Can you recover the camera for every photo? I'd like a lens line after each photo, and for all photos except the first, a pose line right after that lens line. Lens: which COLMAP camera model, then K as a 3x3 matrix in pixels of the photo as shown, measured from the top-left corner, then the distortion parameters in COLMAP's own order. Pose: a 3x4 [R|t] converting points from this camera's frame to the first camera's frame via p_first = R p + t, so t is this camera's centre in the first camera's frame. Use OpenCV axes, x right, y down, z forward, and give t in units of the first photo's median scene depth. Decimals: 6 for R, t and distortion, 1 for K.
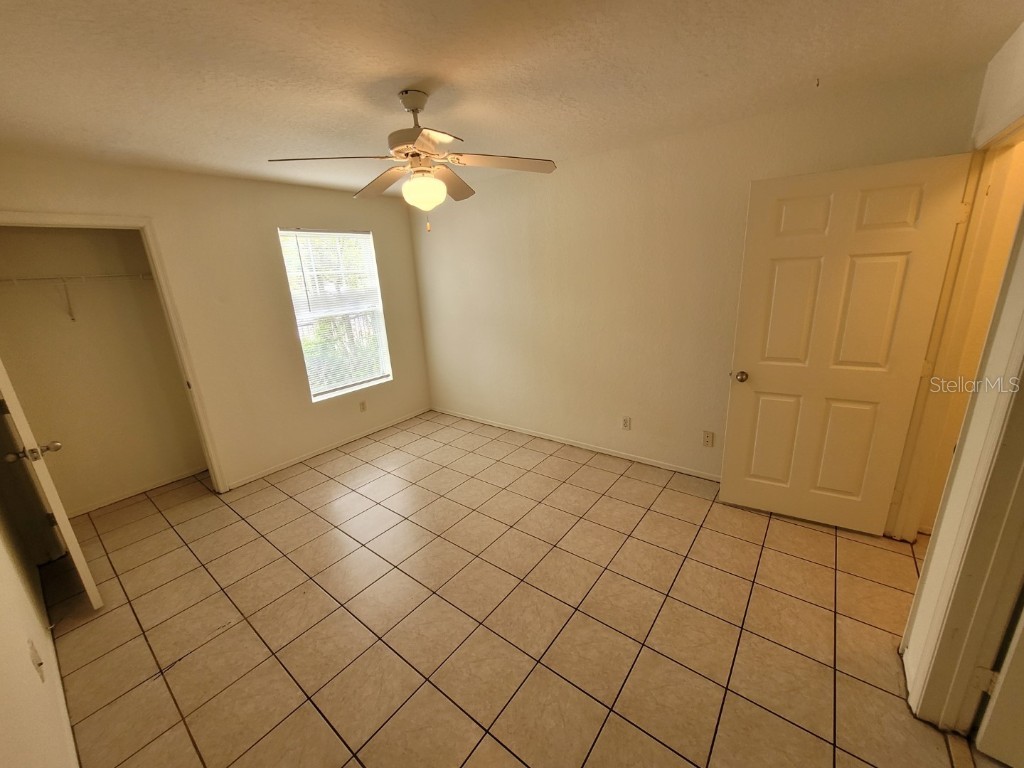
lens RADIAL K [[400.4, 0, 514.6], [0, 400.4, 382.6], [0, 0, 1]] dist [0.001178, 0.000469]
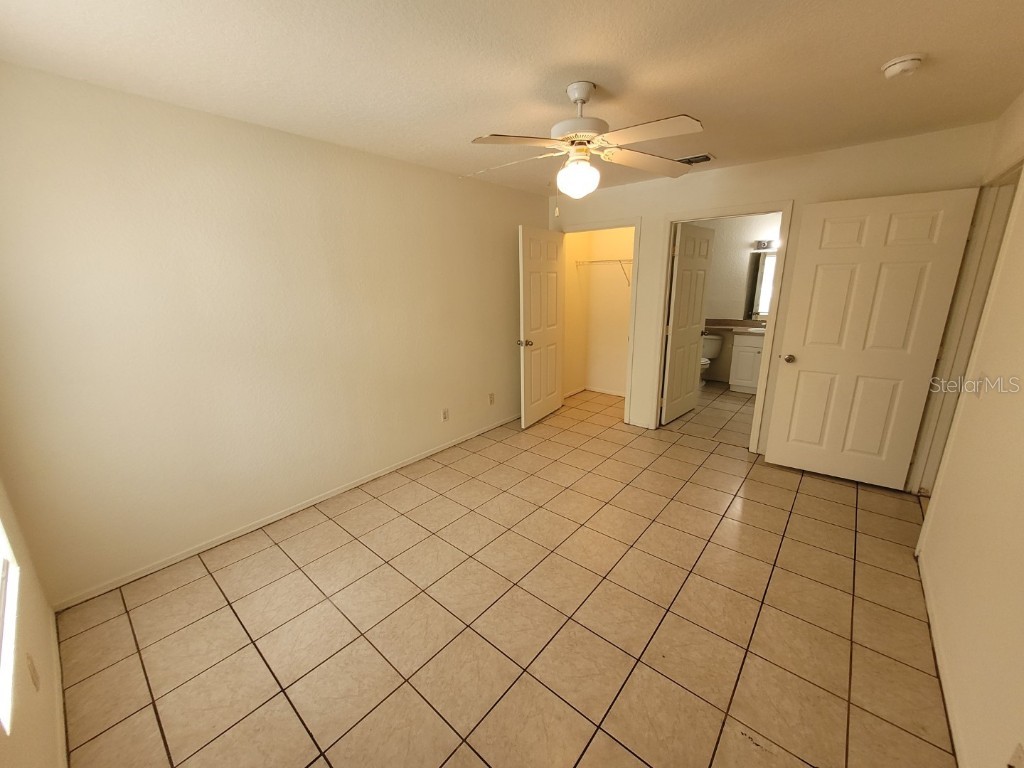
lens RADIAL K [[400.4, 0, 513.8], [0, 400.4, 382.3], [0, 0, 1]] dist [0.001178, 0.000469]
pose [[0.047969, -0.198646, 0.978897, -0.867960], [0.290294, 0.940496, 0.176628, -0.138541], [-0.955734, 0.275695, 0.102780, 0.768965]]
